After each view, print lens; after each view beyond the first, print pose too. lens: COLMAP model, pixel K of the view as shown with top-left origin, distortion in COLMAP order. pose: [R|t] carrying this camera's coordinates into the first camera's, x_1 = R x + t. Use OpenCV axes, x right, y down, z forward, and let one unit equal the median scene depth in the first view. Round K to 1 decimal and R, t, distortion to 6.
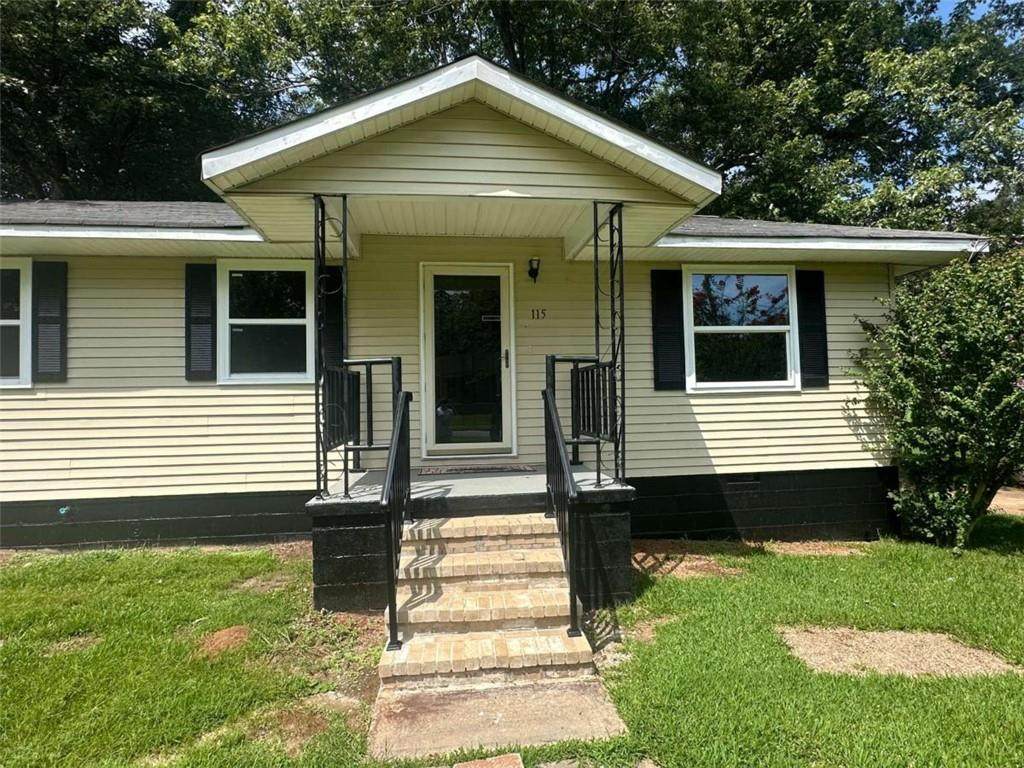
lens RADIAL K [[554.4, 0, 516.4], [0, 554.4, 385.8], [0, 0, 1]] dist [-0.004072, 0.000499]
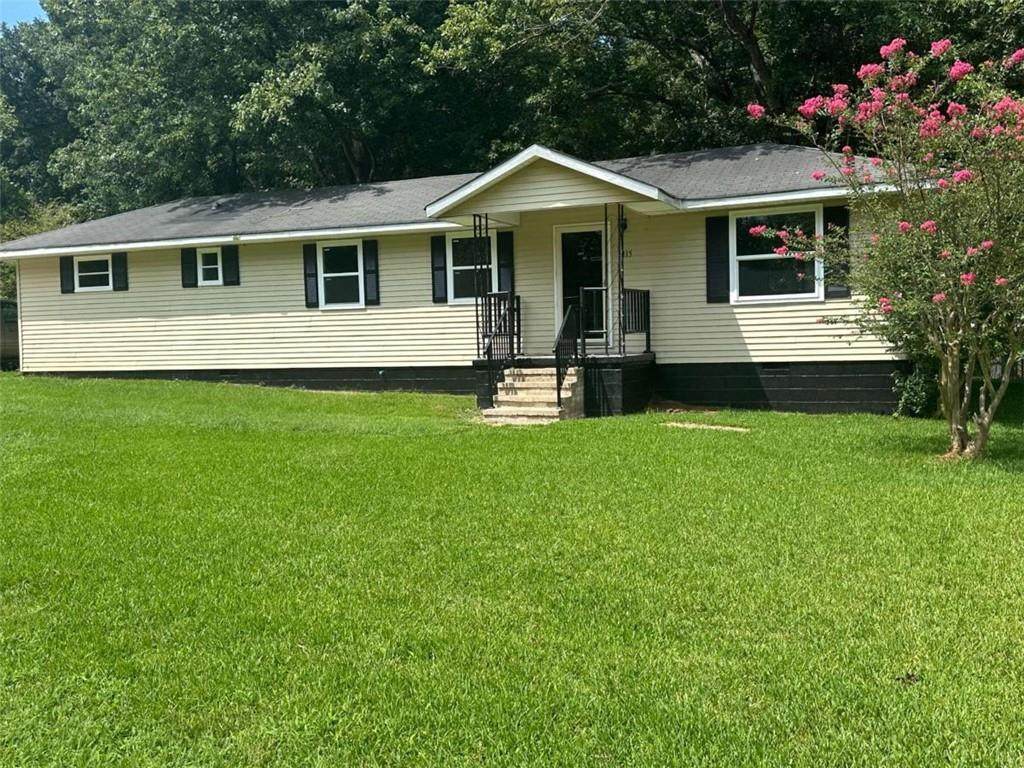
lens RADIAL K [[960.6, 0, 512.0], [0, 960.6, 384.0], [0, 0, 1]] dist [0.118461, -0.006201]
pose [[0.868082, 0.024027, -0.495839, 1.165264], [0.021443, 0.996081, 0.085807, -0.009343], [0.495958, -0.085120, 0.864165, -1.572143]]
